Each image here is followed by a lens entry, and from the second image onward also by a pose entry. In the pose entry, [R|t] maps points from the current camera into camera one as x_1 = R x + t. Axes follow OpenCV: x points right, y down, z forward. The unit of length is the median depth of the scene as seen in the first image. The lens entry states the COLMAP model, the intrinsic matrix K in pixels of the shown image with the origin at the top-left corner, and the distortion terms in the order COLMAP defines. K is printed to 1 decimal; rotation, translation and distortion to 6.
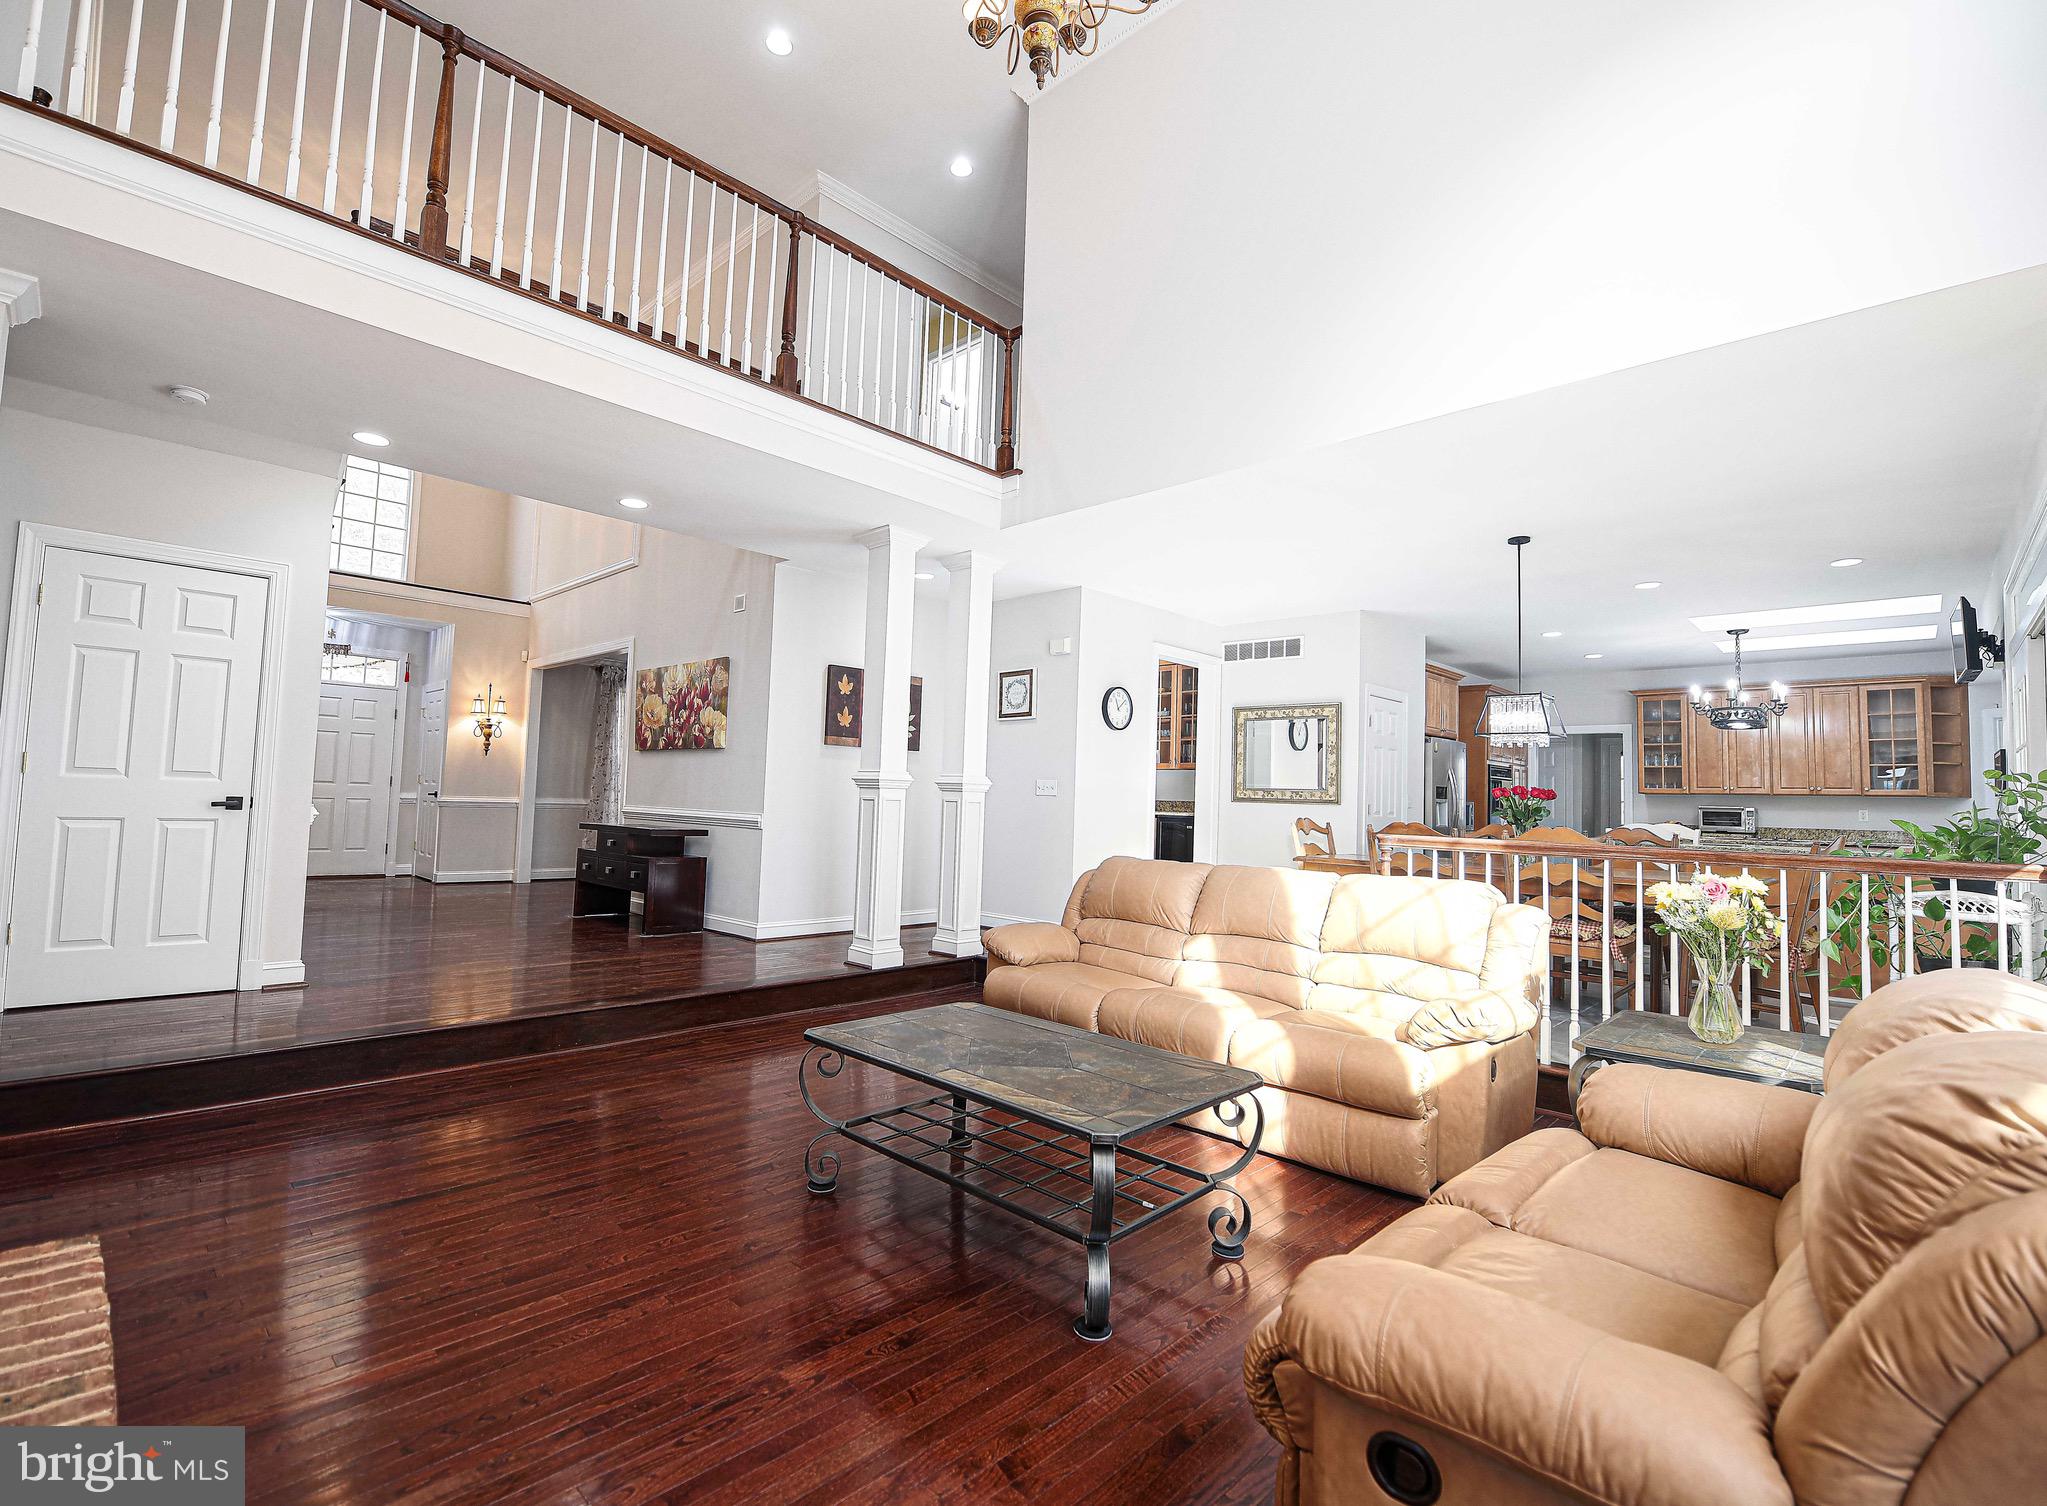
lens RADIAL K [[936.9, 0, 1023.5], [0, 936.9, 753.0], [0, 0, 1]] dist [-0.002991, -0.000116]
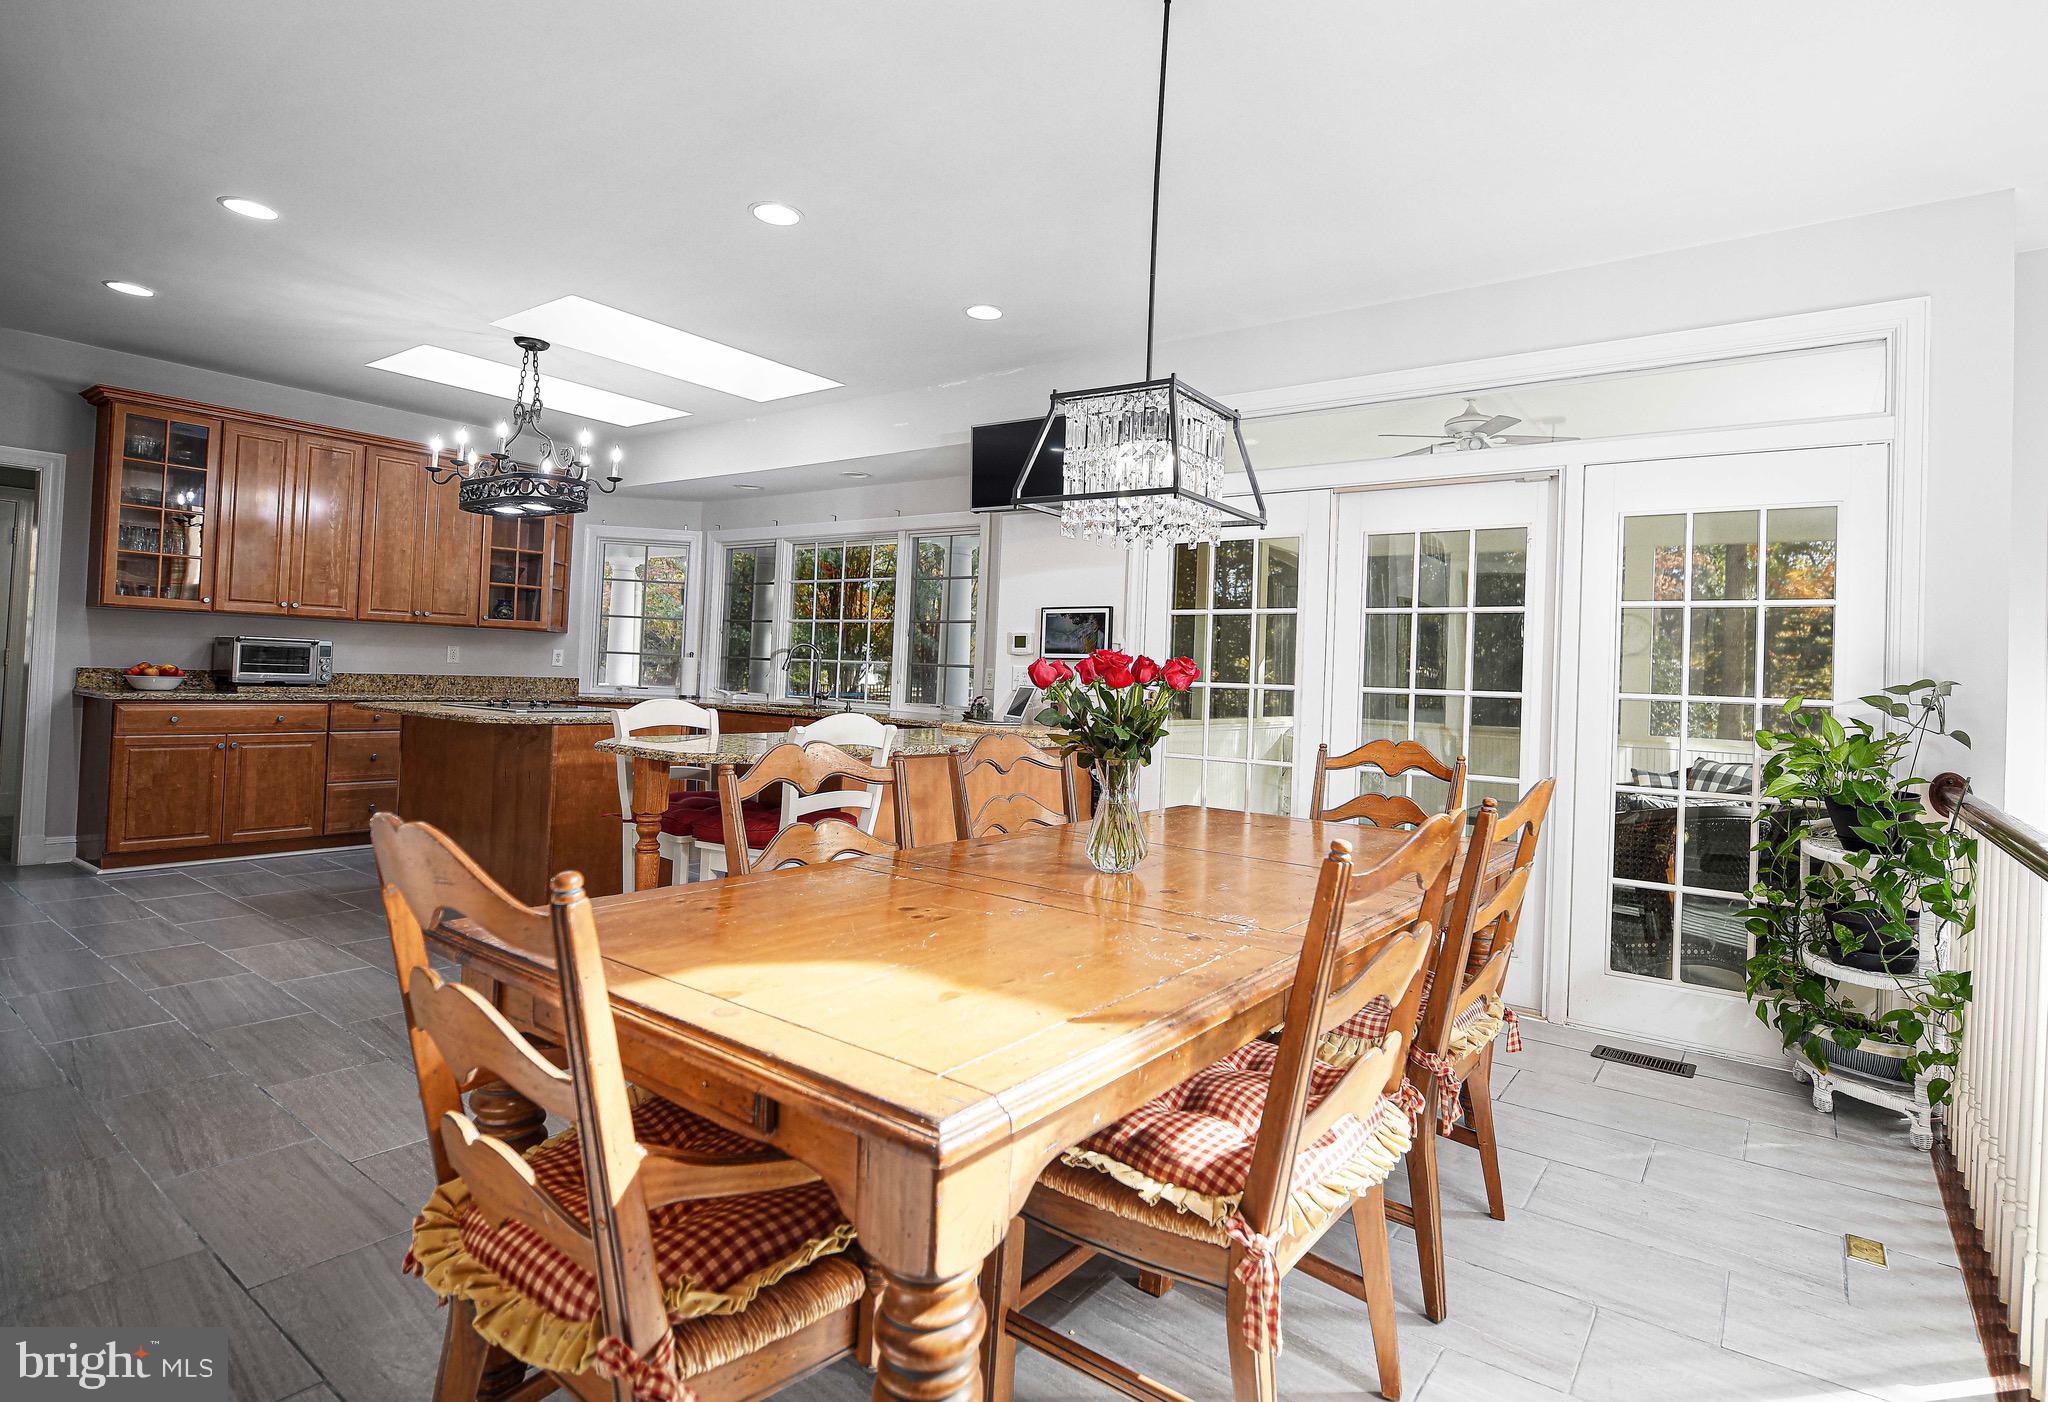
lens RADIAL K [[1027.6, 0, 1093.1], [0, 1027.6, 663.8], [0, 0, 1]] dist [-0.002631, -0.001838]
pose [[-0.146038, -0.025484, 0.988951, 0.097885], [-0.095755, 0.995338, 0.011509, 0.023823], [-0.984634, -0.093016, -0.147797, 0.746740]]
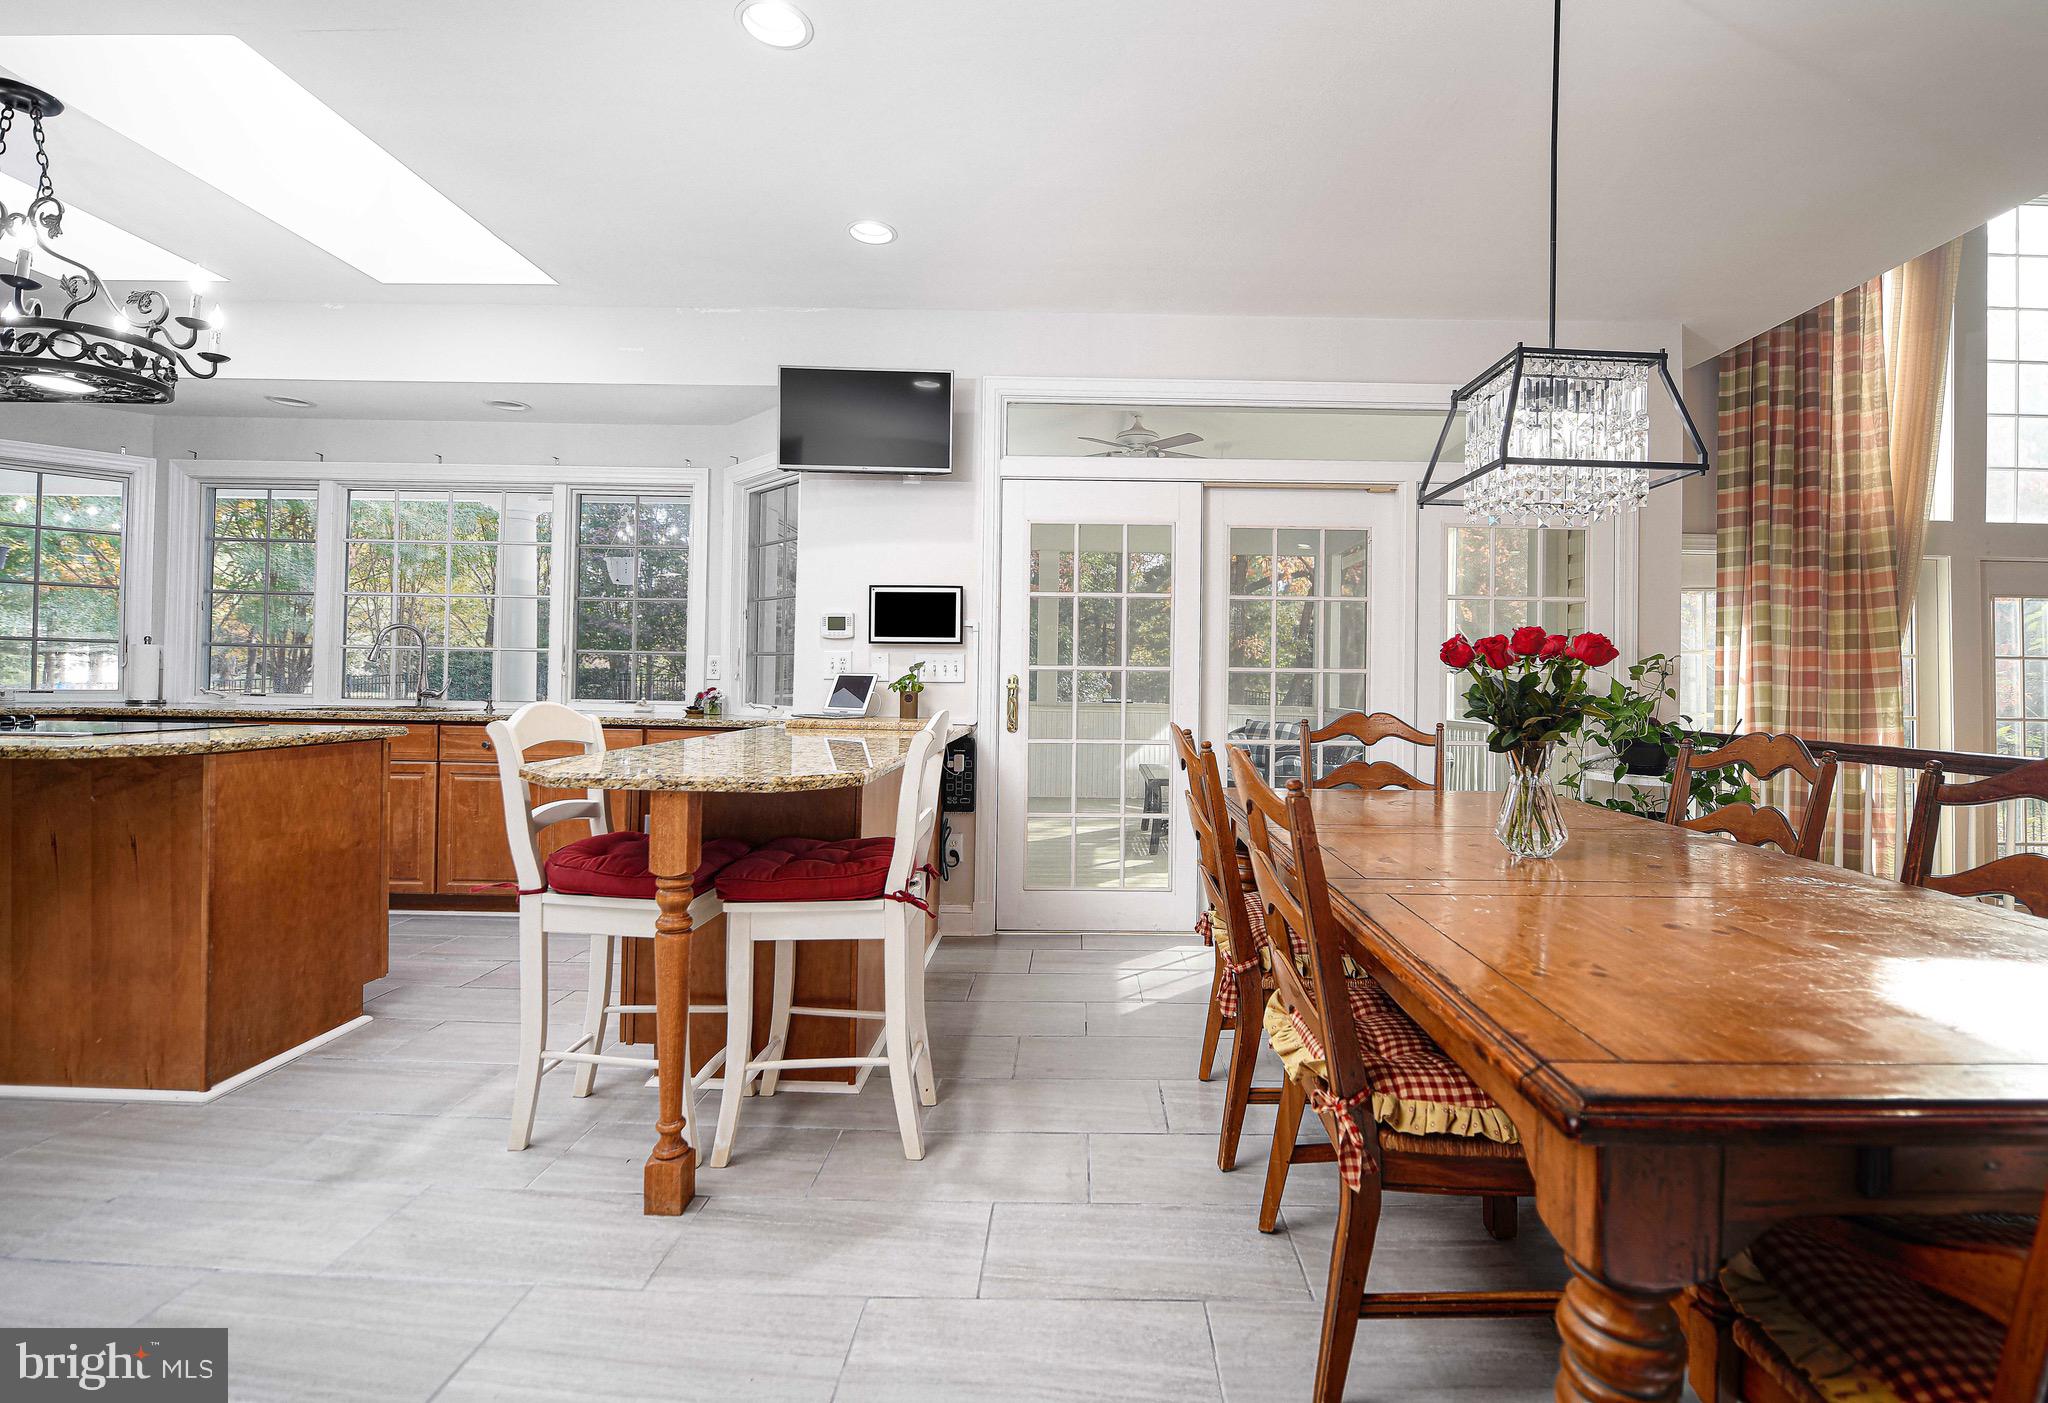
lens RADIAL K [[925.5, 0, 1073.2], [0, 925.5, 691.4], [0, 0, 1]] dist [-0.015314, -0.000153]
pose [[-0.689257, -0.055106, 0.722418, 0.277648], [-0.078471, 0.996916, 0.001176, 0.047818], [-0.720255, -0.055879, -0.691456, 0.948527]]
